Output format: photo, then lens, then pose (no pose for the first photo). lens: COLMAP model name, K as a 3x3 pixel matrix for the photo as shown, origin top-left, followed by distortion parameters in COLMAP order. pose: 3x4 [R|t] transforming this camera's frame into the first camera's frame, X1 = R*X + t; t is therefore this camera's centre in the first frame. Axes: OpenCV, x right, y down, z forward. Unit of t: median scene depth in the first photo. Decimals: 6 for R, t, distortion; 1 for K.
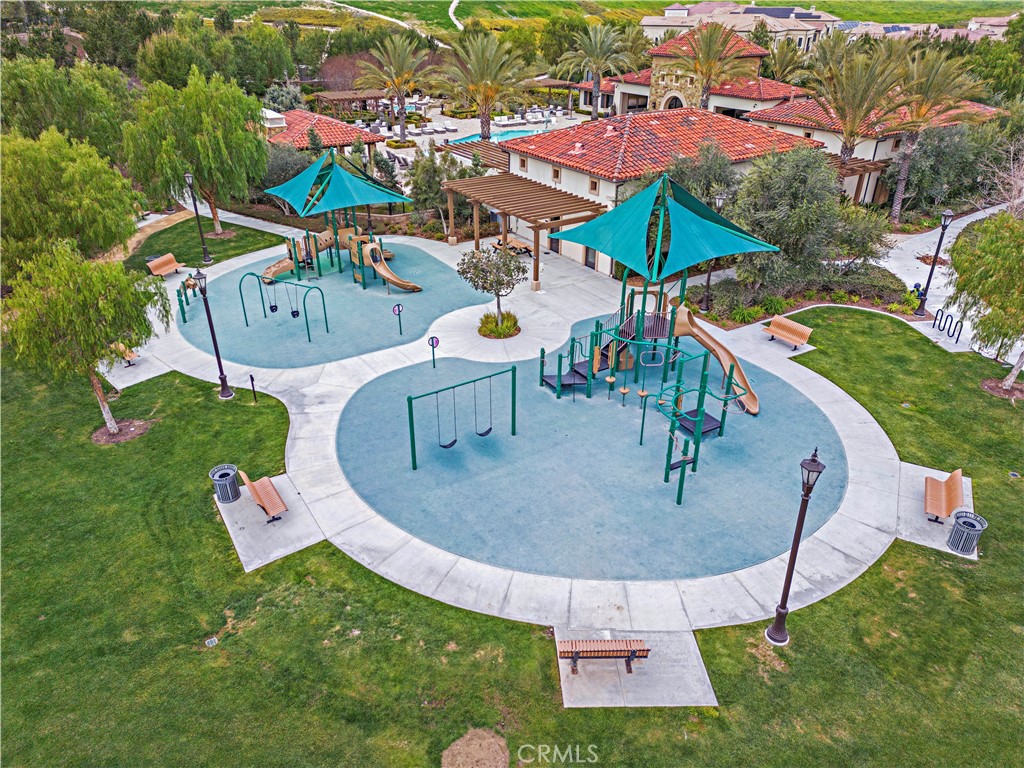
lens RADIAL K [[725.0, 0, 520.2], [0, 725.0, 411.9], [0, 0, 1]] dist [0.072319, -0.050319]
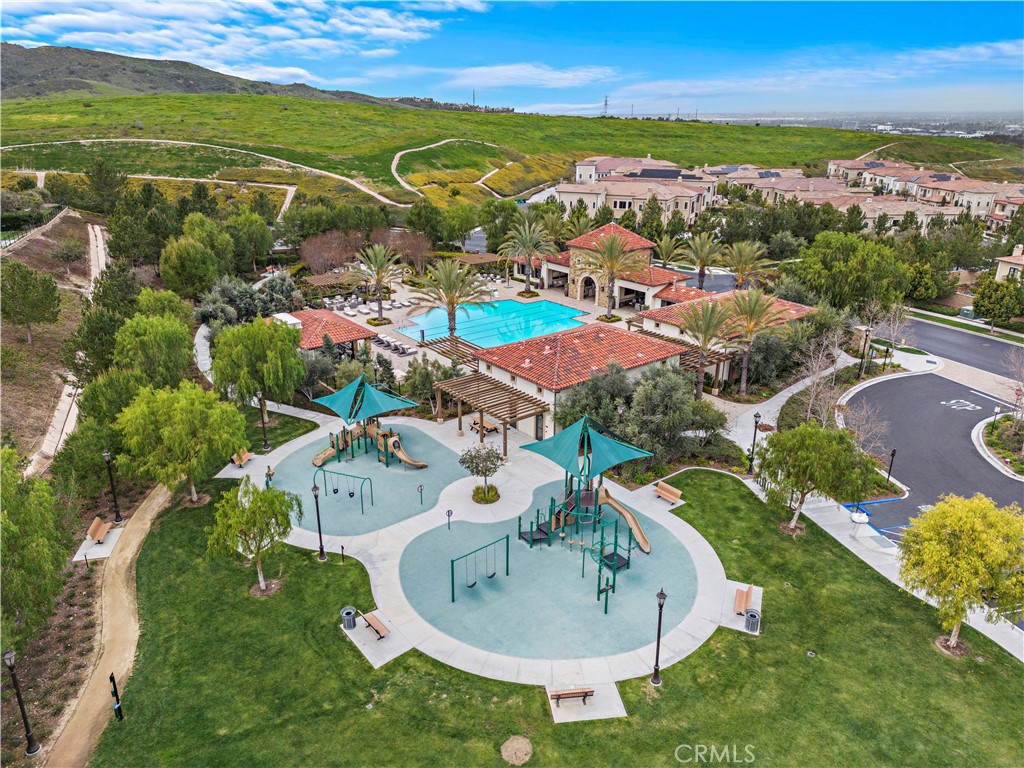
lens RADIAL K [[725.0, 0, 522.7], [0, 725.0, 400.6], [0, 0, 1]] dist [0.072319, -0.050319]
pose [[0.994662, -0.036158, 0.096641, -0.108147], [0.049200, 0.989462, -0.136179, -0.120681], [-0.090698, 0.140206, 0.985959, -0.635751]]
